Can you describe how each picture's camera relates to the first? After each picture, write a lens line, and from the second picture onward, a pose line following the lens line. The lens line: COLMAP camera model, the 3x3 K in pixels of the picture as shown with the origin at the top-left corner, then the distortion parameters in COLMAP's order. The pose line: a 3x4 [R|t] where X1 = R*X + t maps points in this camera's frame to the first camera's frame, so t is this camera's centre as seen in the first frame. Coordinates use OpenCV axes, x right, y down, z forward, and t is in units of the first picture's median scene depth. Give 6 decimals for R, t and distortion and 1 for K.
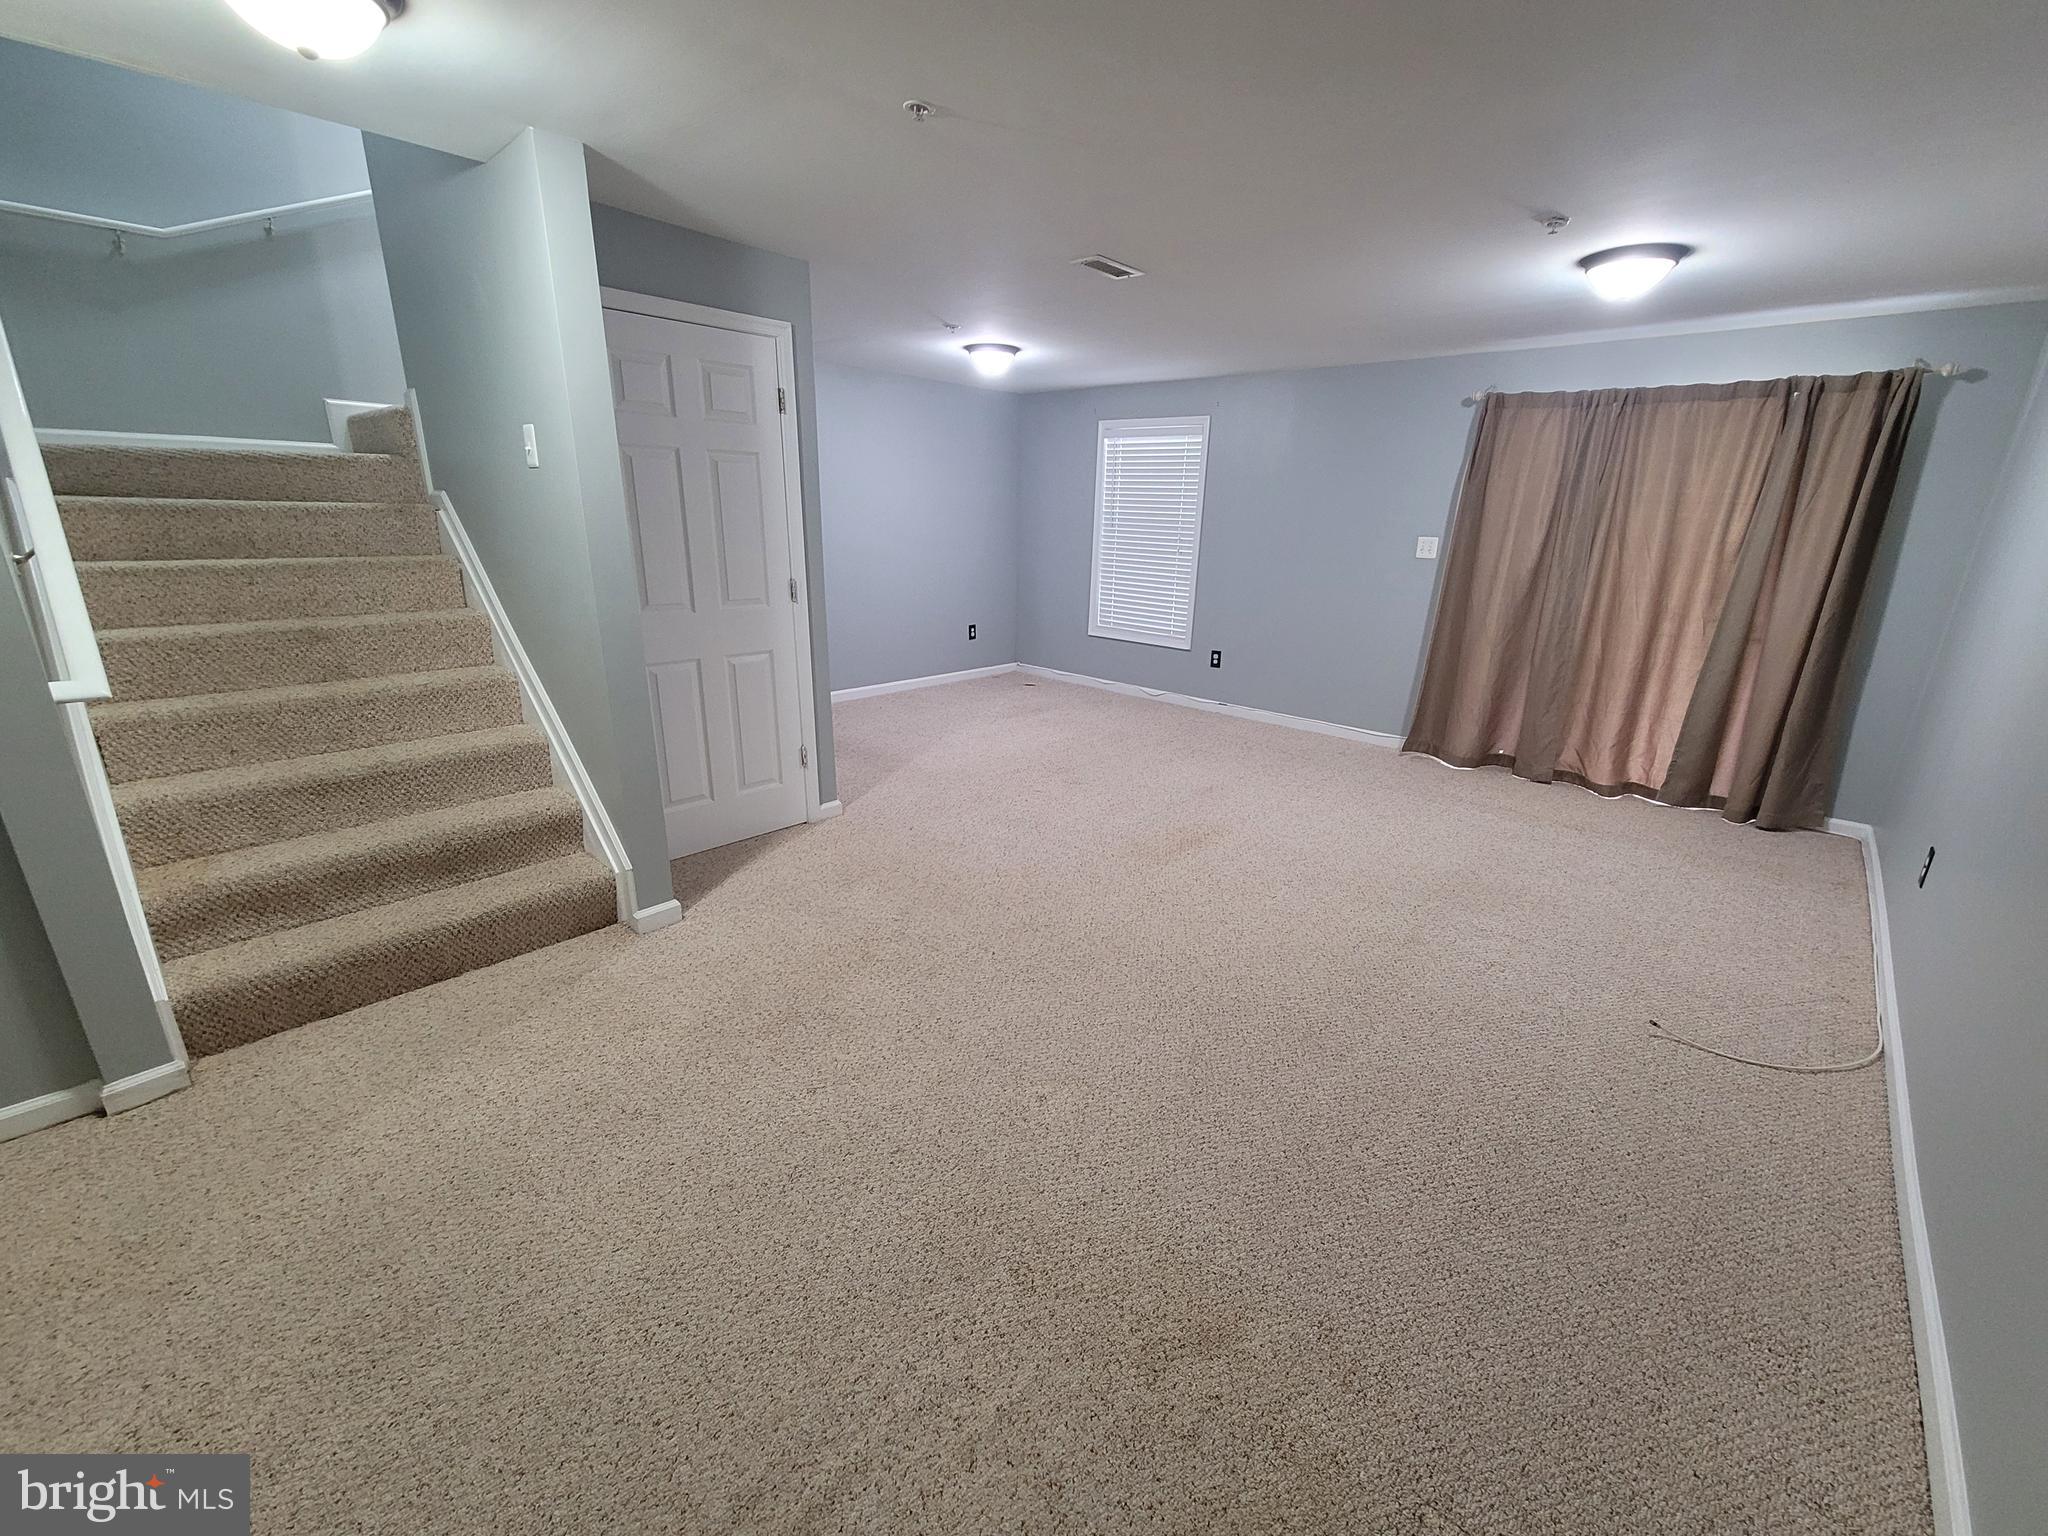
lens RADIAL K [[833.3, 0, 1017.7], [0, 833.3, 765.2], [0, 0, 1]] dist [0.000559, -0.000679]
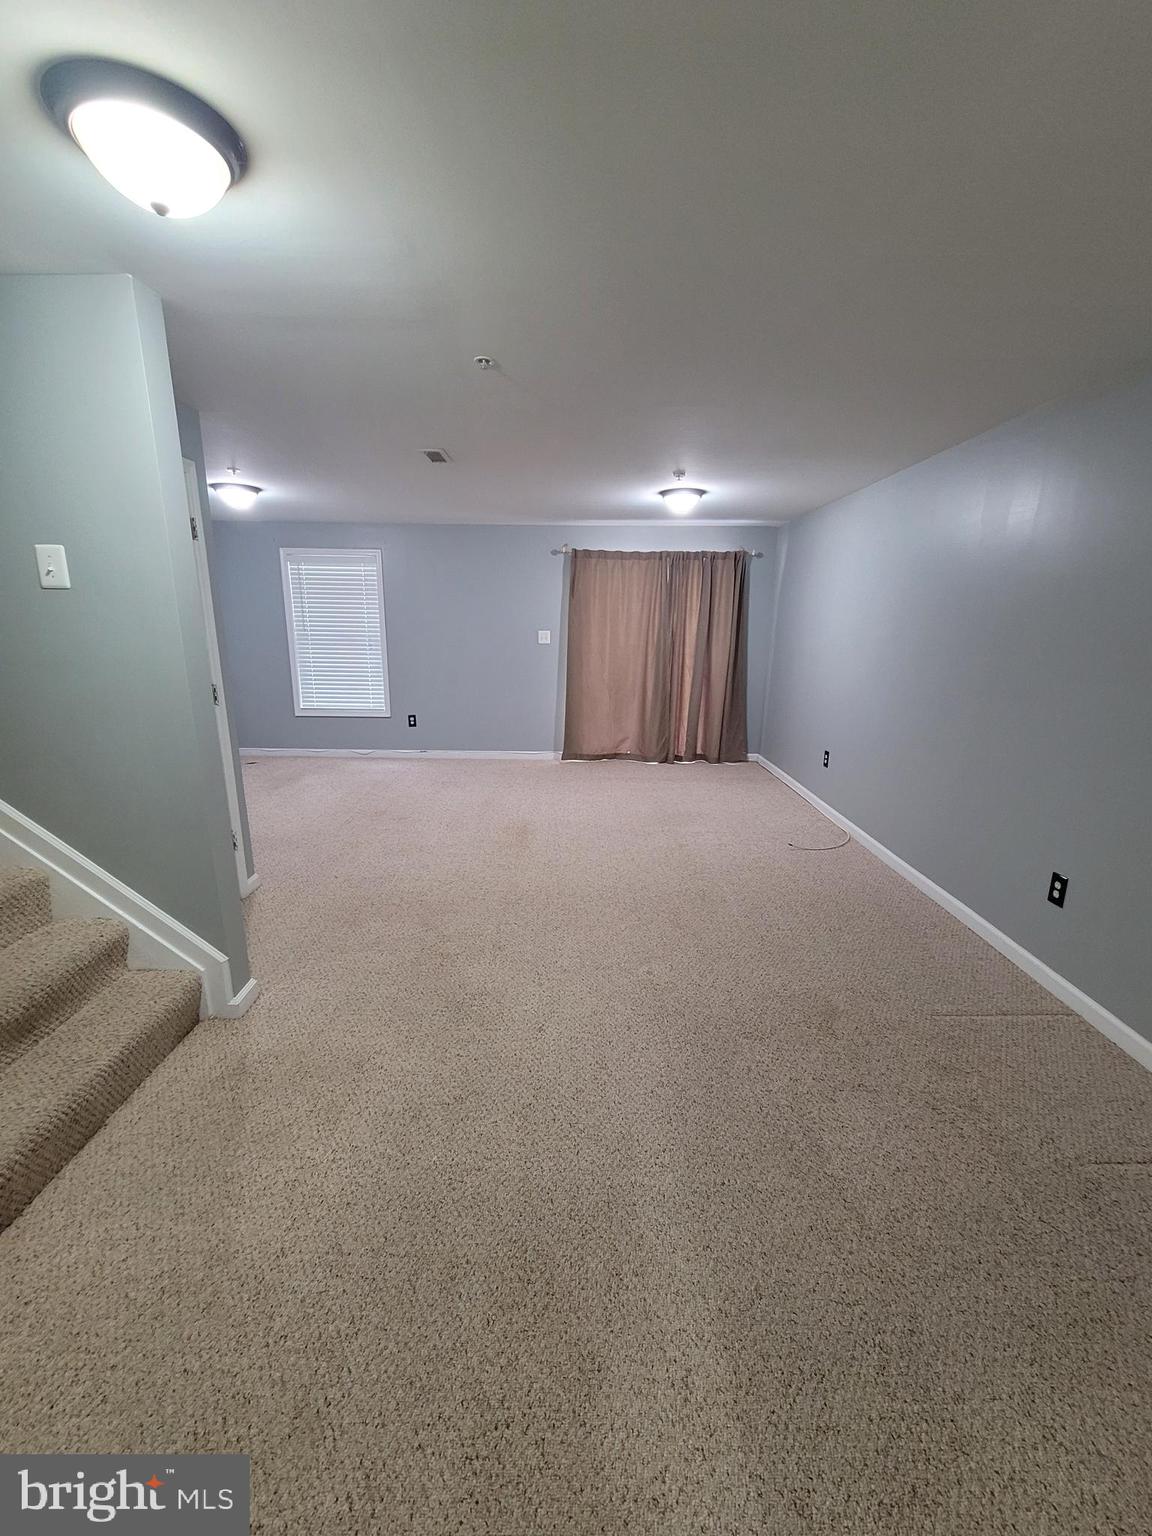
lens RADIAL K [[625.0, 0, 575.5], [0, 625.0, 774.6], [0, 0, 1]] dist [0.000559, -0.000679]
pose [[0.744034, -0.178427, 0.643876, -0.410659], [0.205504, 0.978080, 0.033568, -0.028861], [-0.635752, 0.107343, 0.764393, 0.052278]]
